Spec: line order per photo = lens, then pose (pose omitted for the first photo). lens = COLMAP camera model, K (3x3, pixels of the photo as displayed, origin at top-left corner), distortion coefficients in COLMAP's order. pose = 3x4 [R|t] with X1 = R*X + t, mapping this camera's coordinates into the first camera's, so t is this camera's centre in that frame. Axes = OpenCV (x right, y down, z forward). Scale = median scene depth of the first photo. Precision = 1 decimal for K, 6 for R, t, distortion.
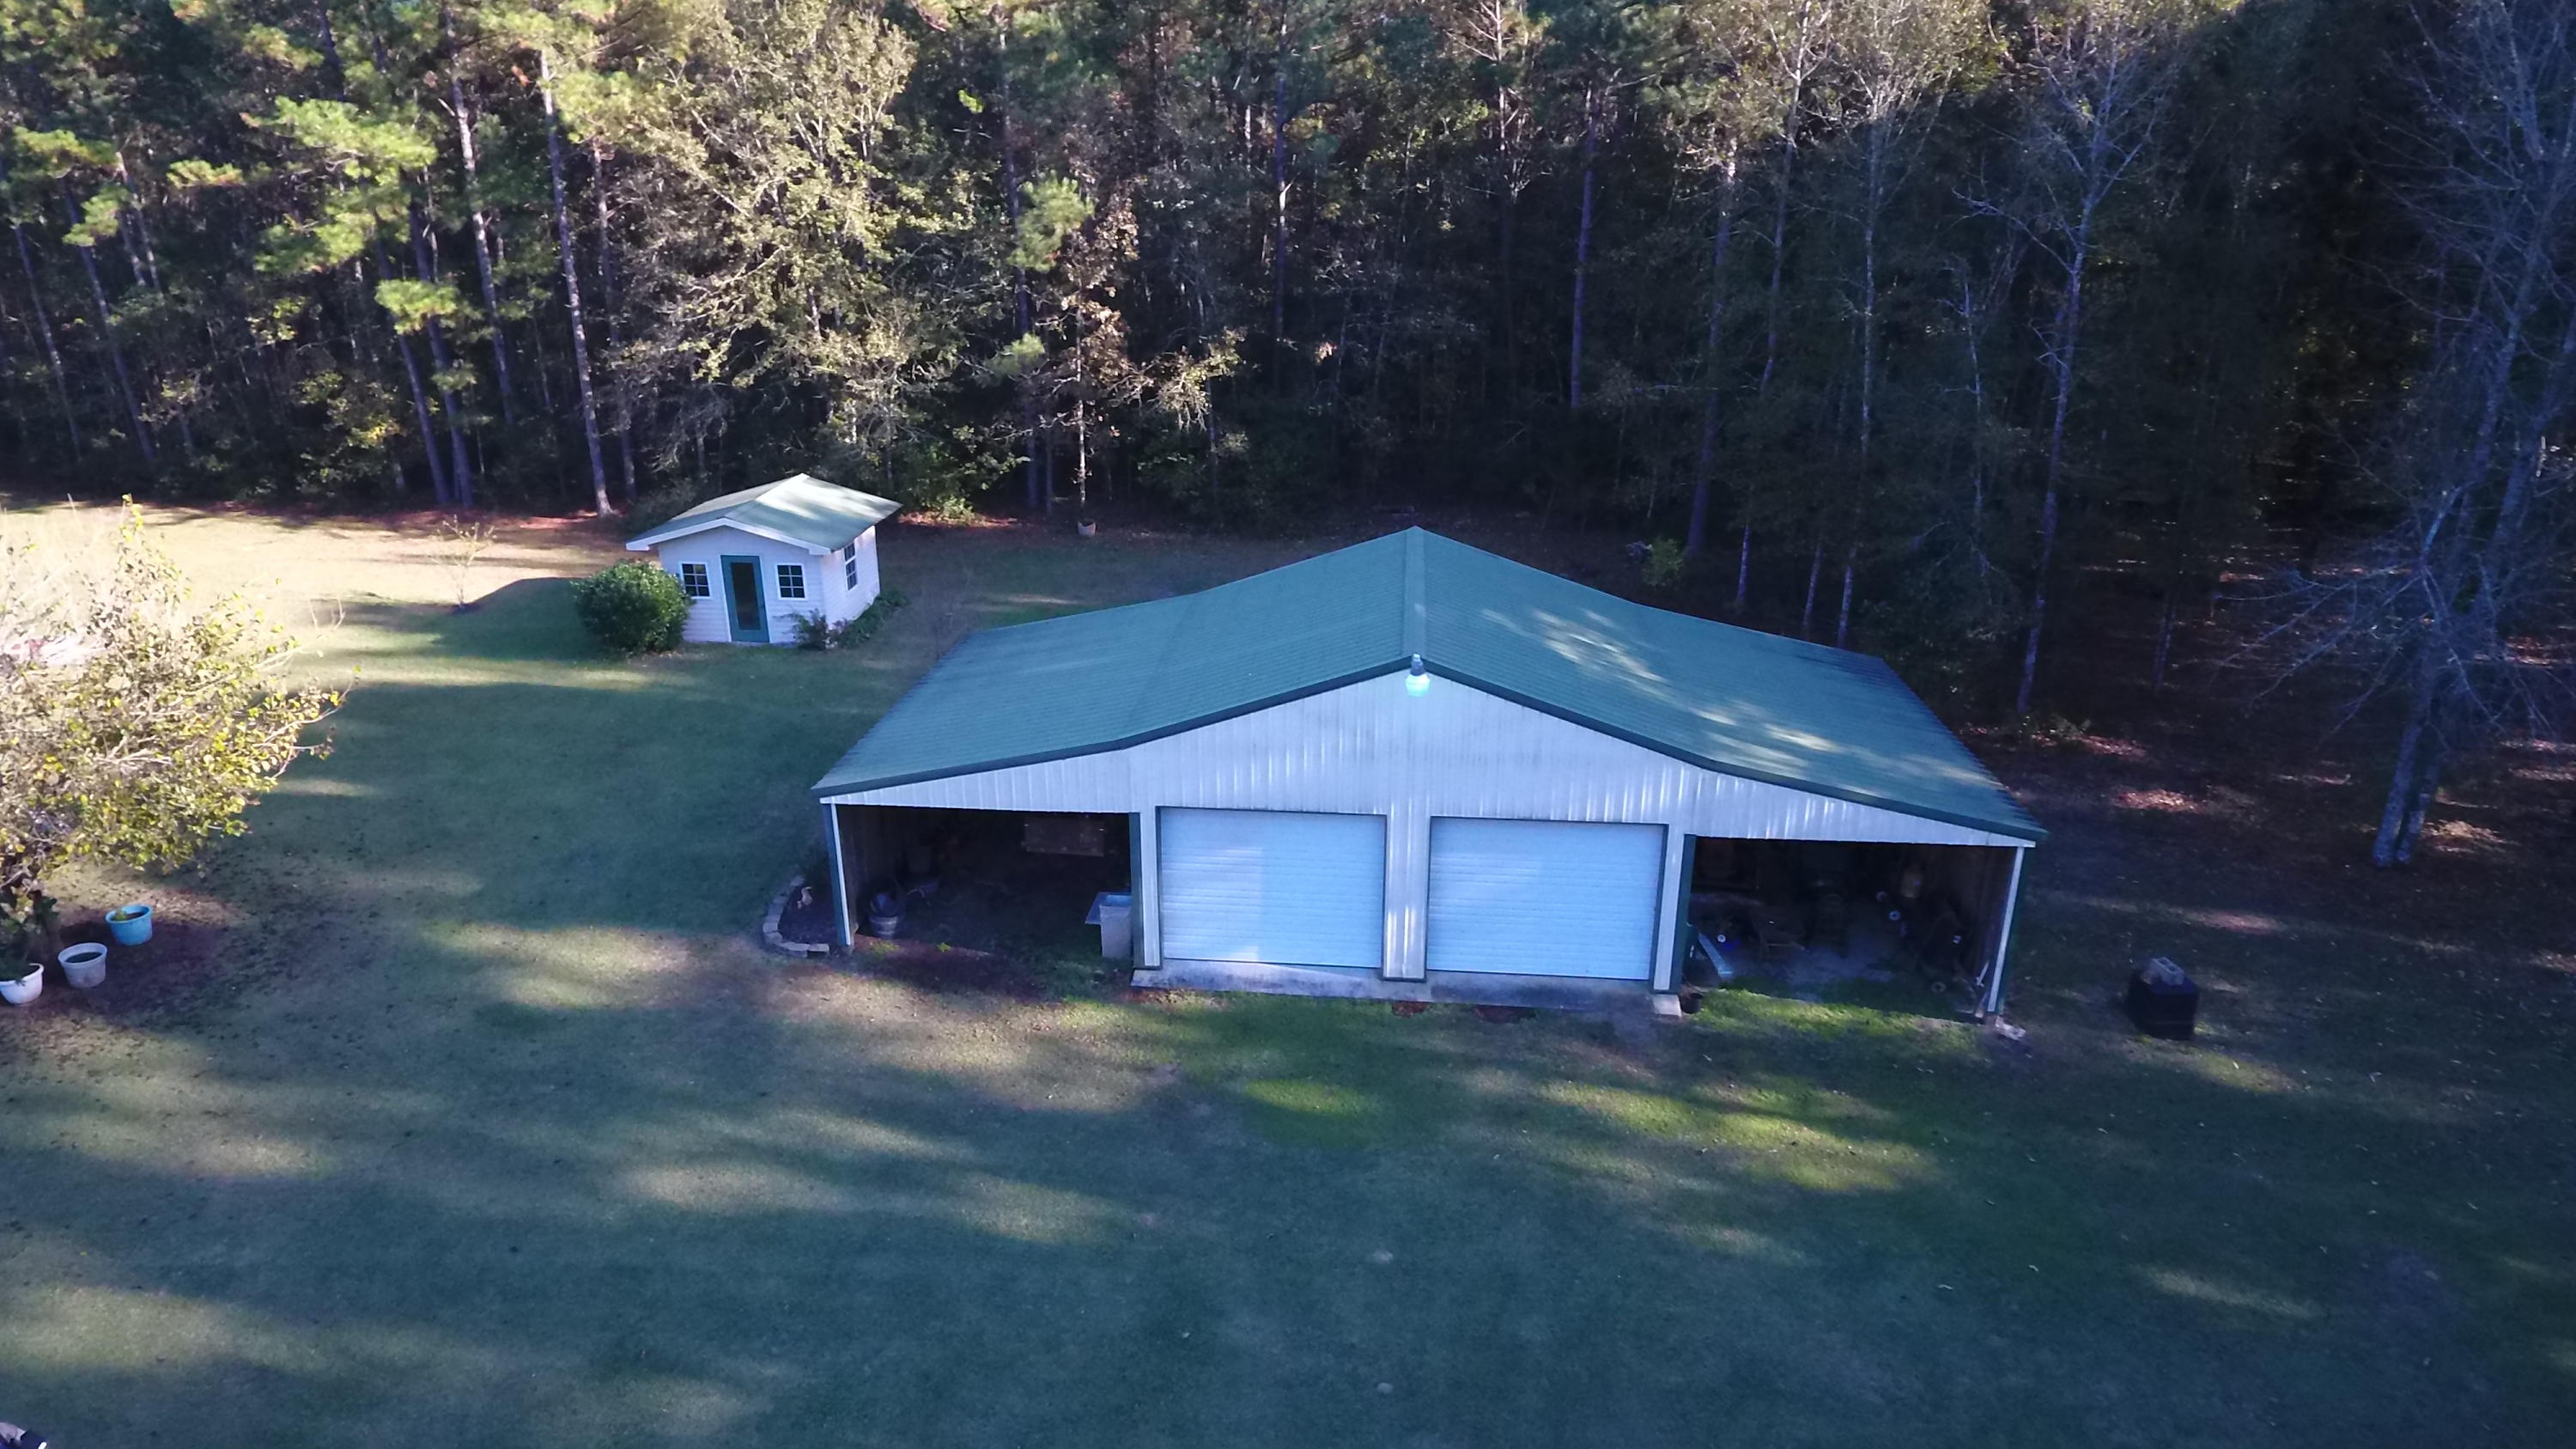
lens RADIAL K [[1409.5, 0, 1259.6], [0, 1409.5, 728.3], [0, 0, 1]] dist [-0.007920, 0.000144]
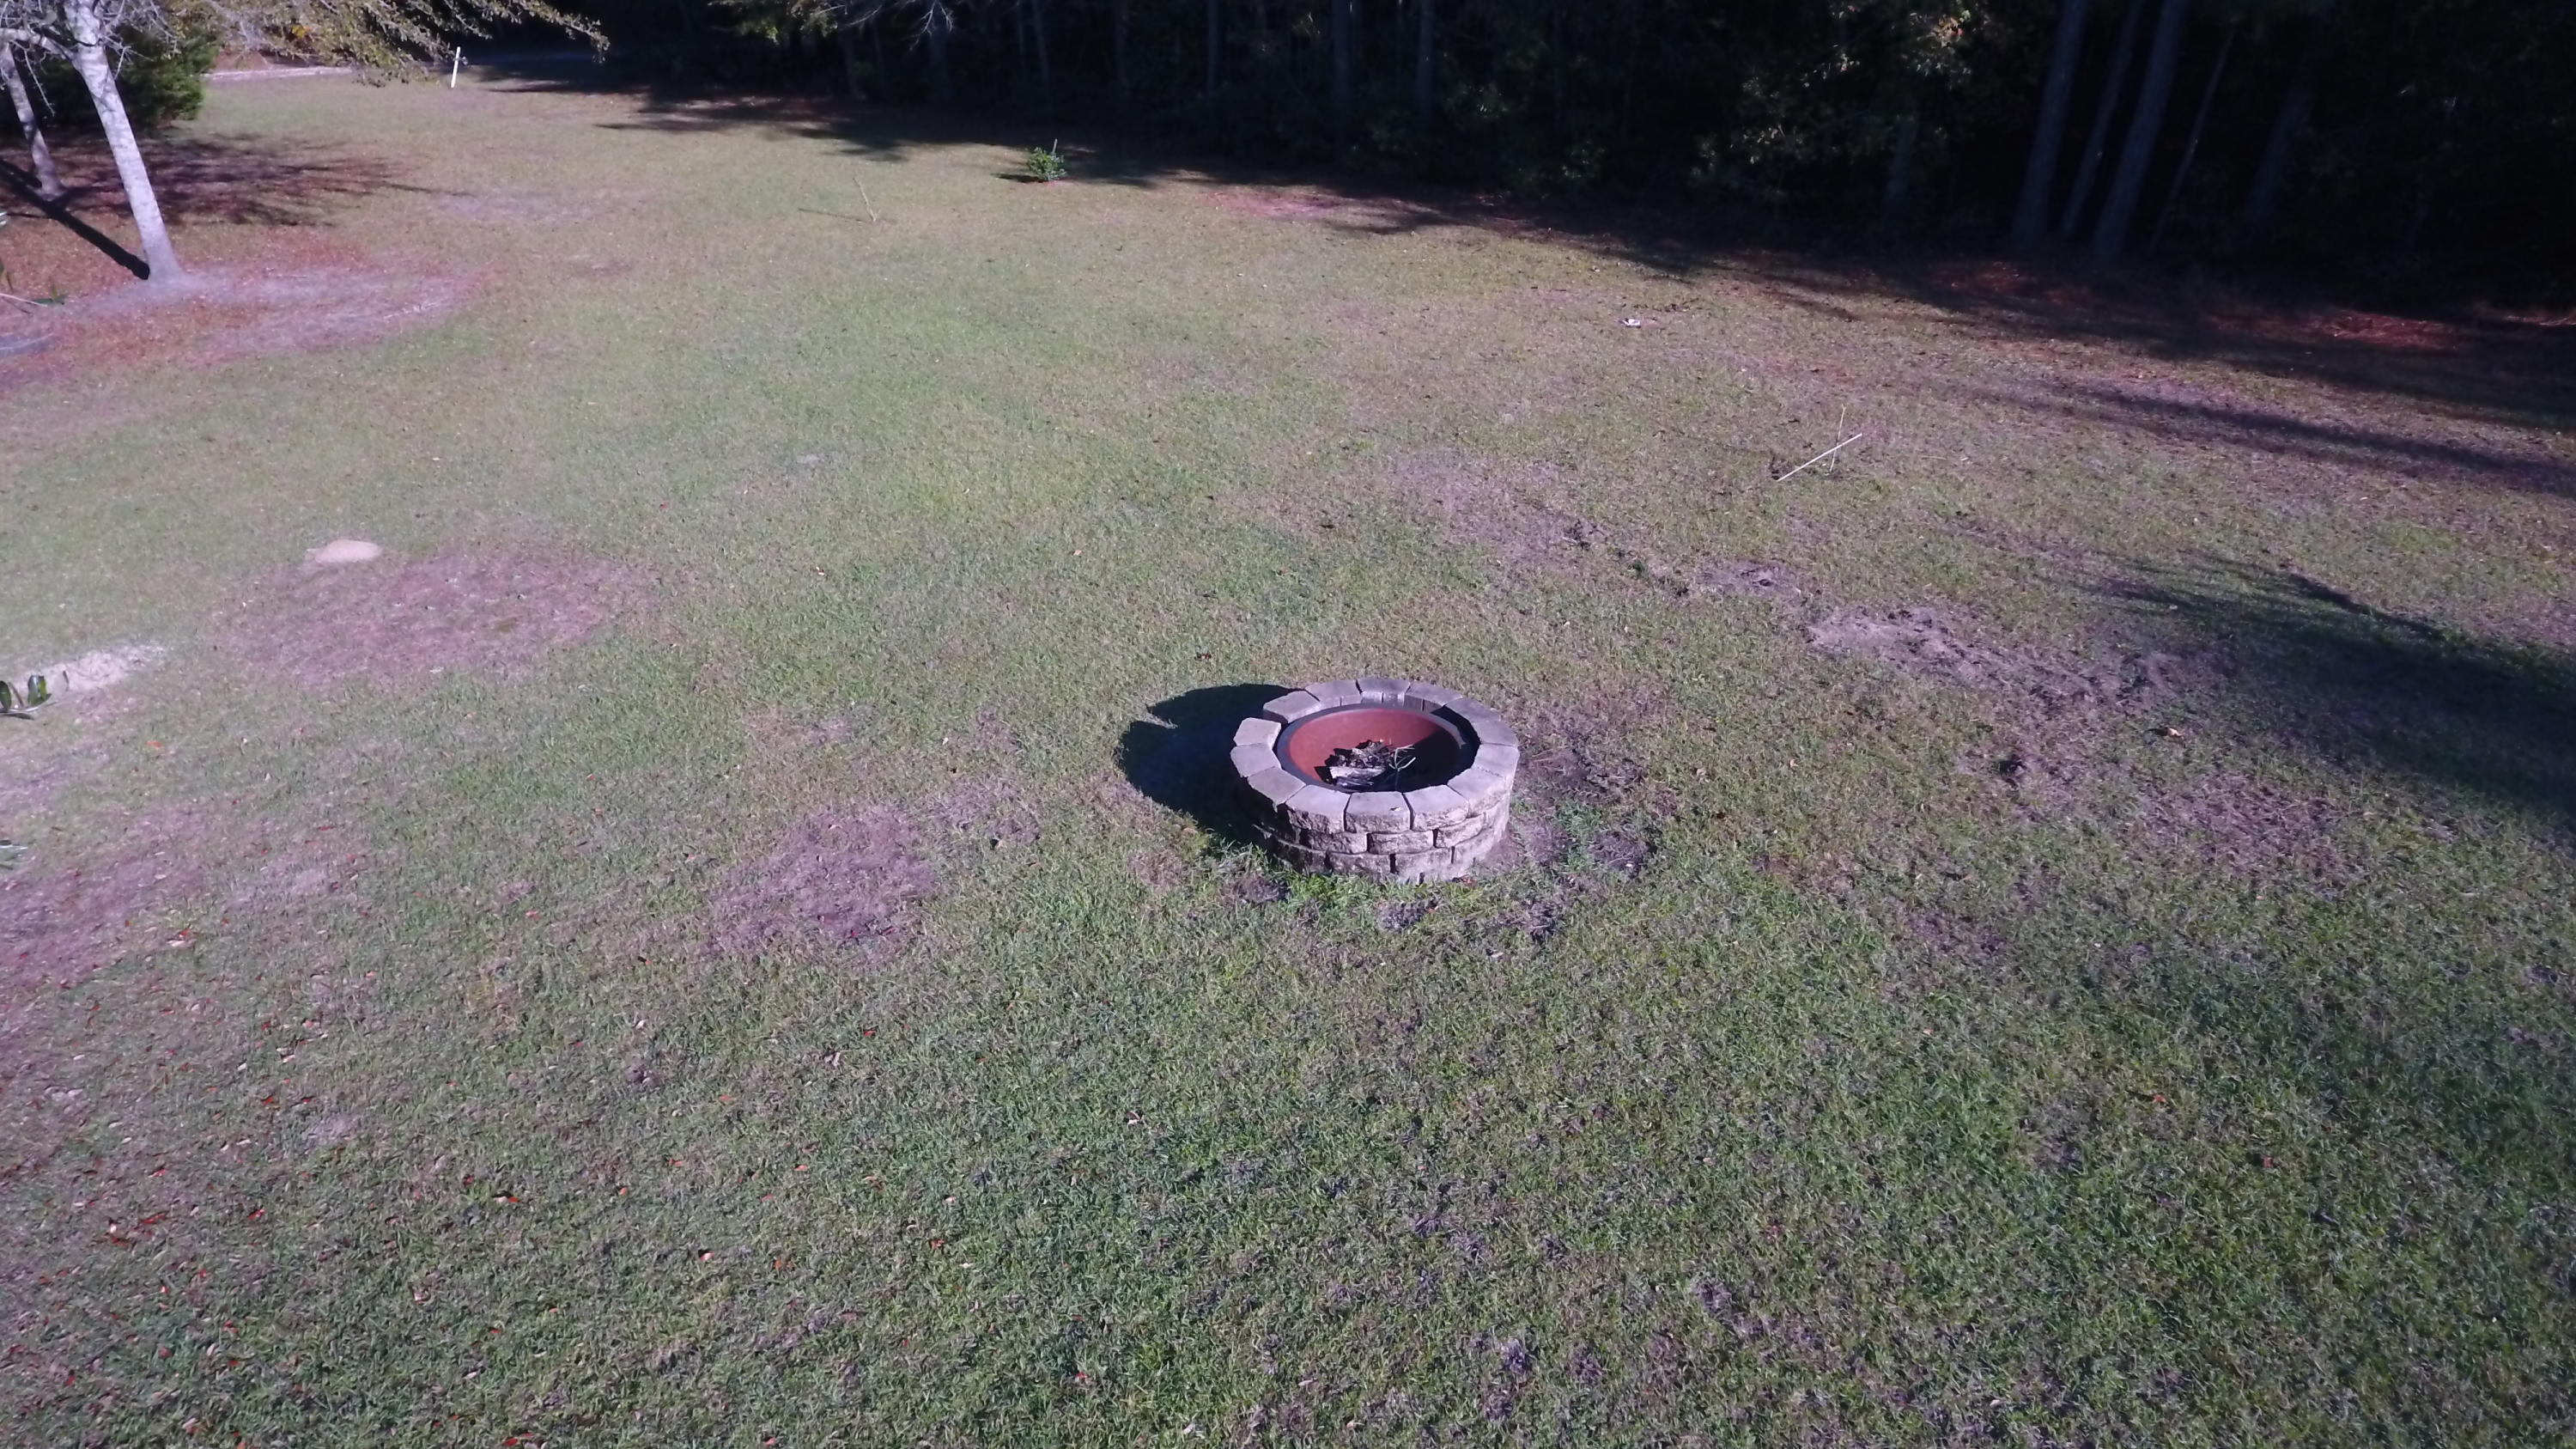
lens RADIAL K [[1409.5, 0, 1259.6], [0, 1409.5, 728.3], [0, 0, 1]] dist [-0.007920, 0.000144]
pose [[0.846858, 0.251635, -0.468521, -0.580665], [-0.173729, 0.963542, 0.203485, -0.079004], [0.502643, -0.090928, 0.859699, 0.592913]]
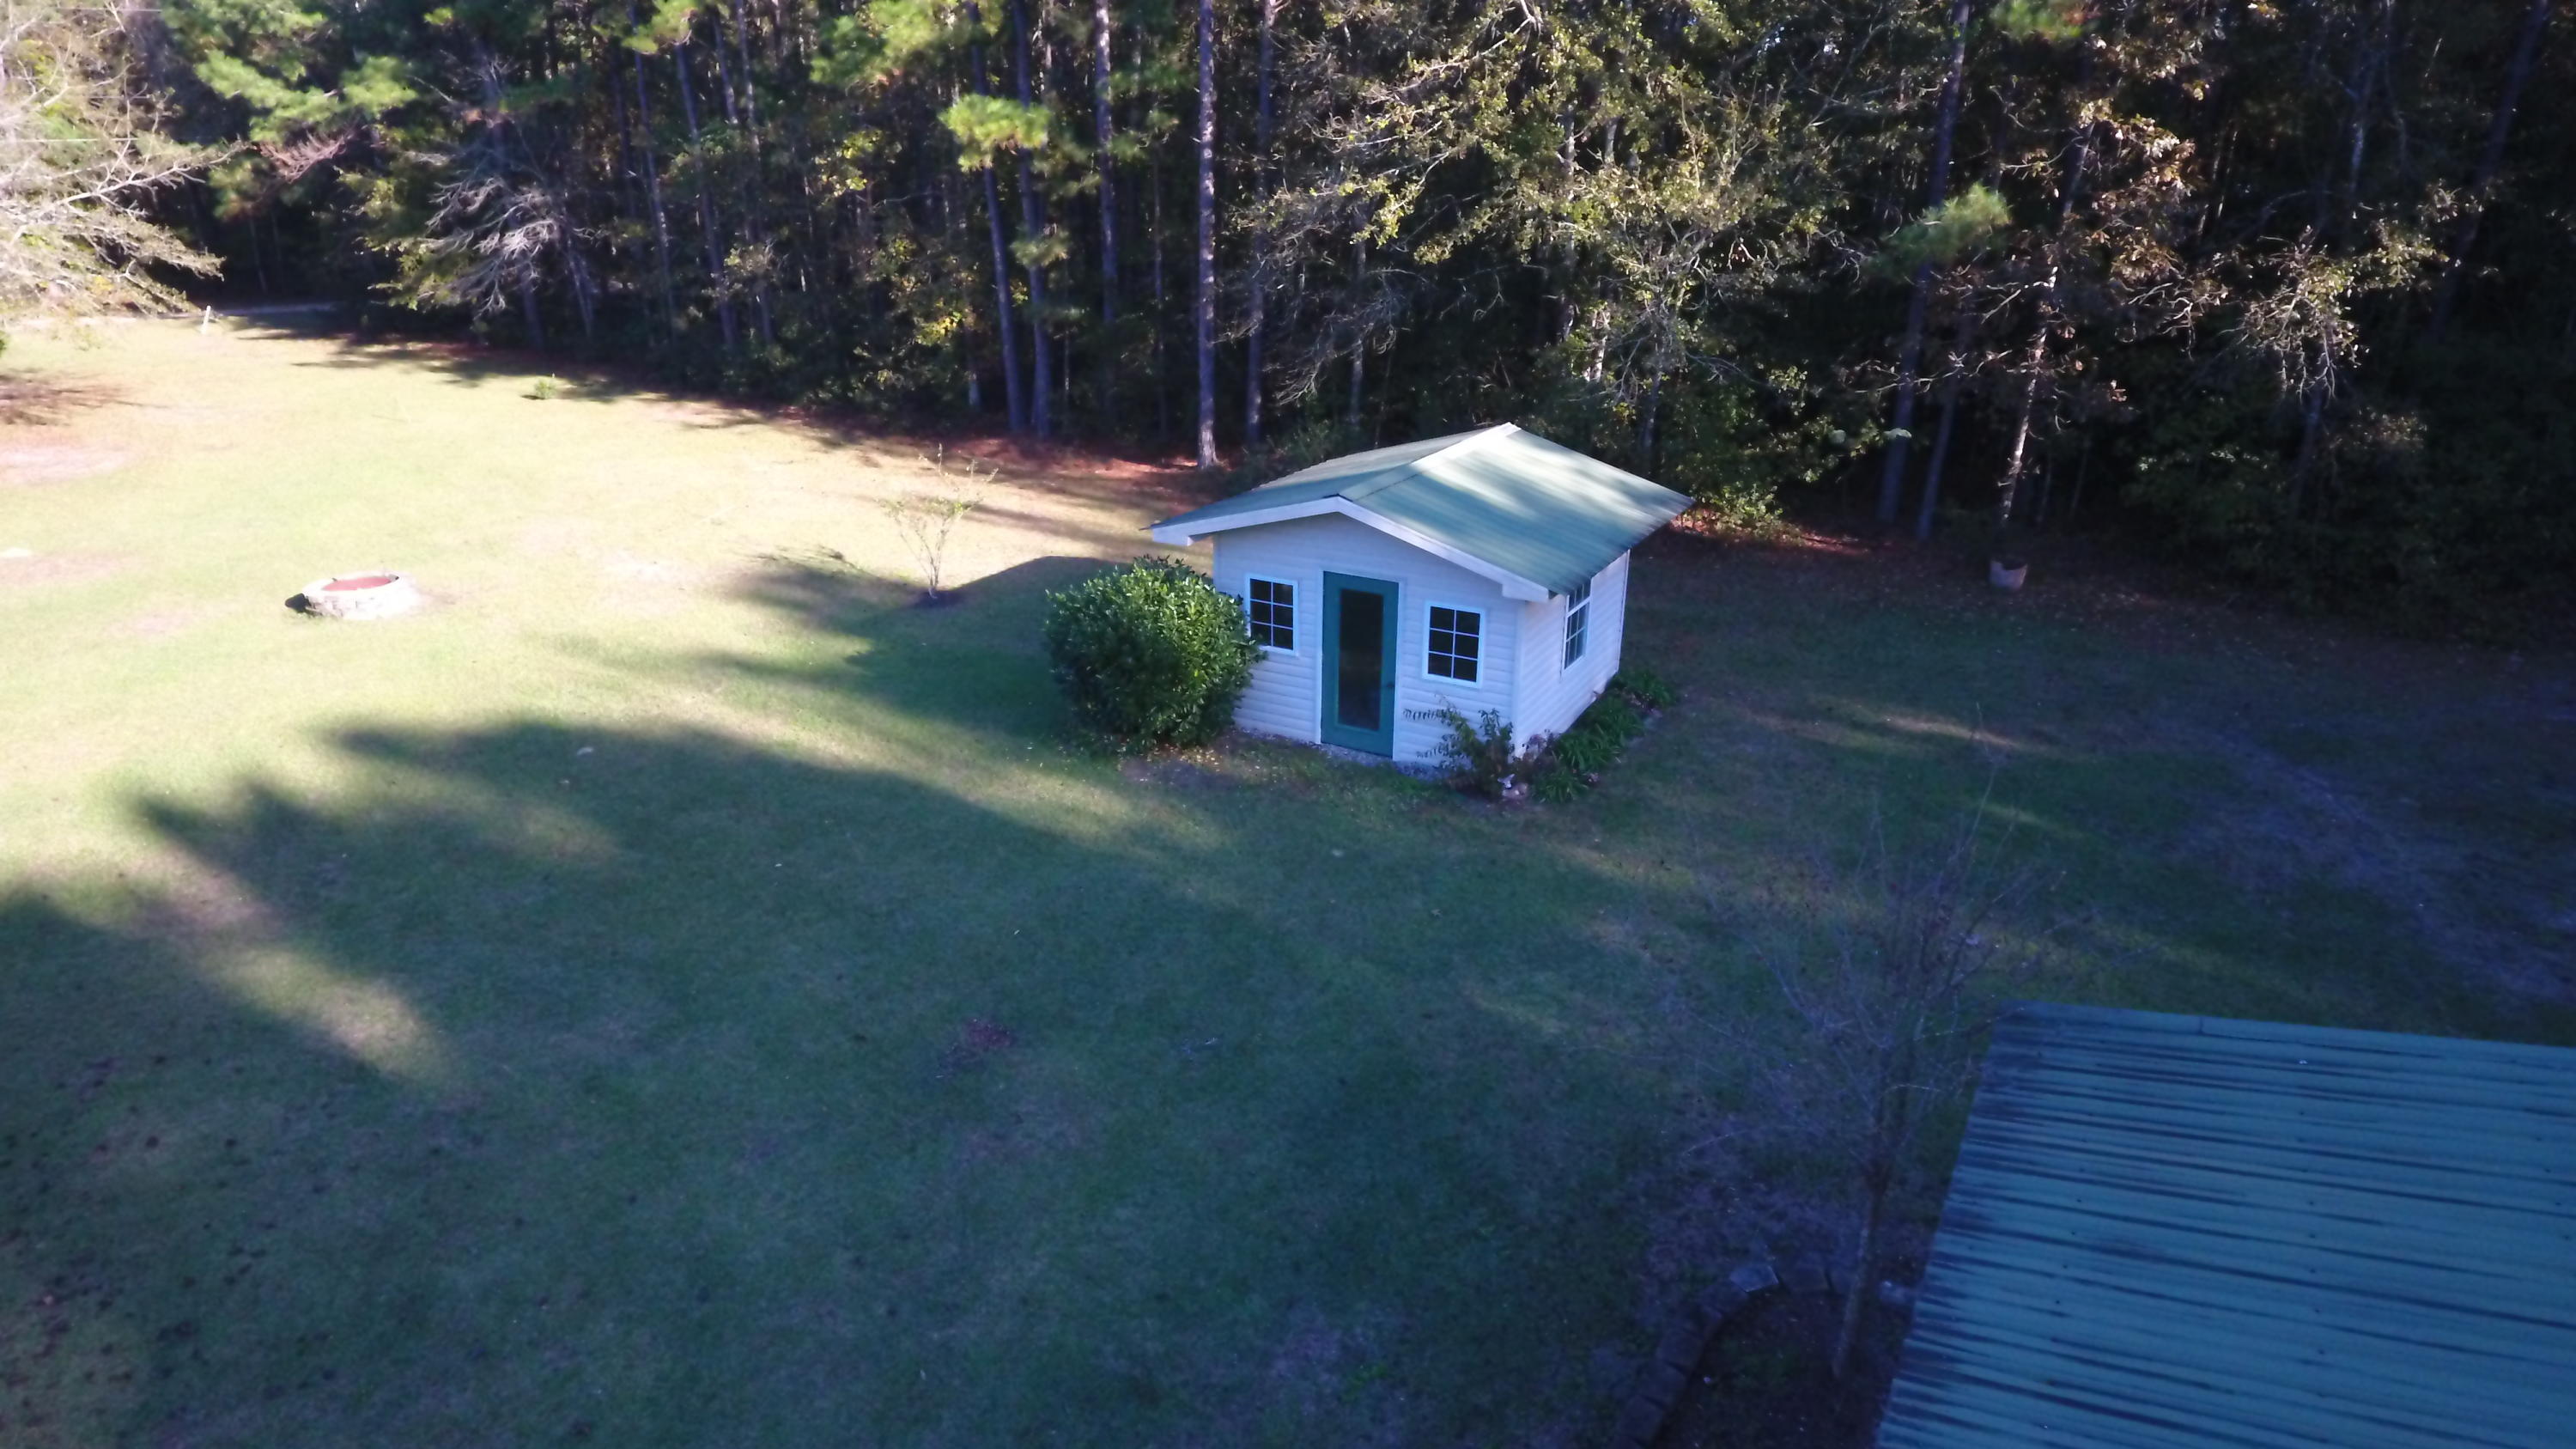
lens RADIAL K [[1409.5, 0, 1259.6], [0, 1409.5, 728.3], [0, 0, 1]] dist [-0.007920, 0.000144]
pose [[0.890754, 0.166492, -0.422893, -0.147562], [-0.160208, 0.985783, 0.050648, -0.070723], [0.425313, 0.022636, 0.904763, 0.432402]]
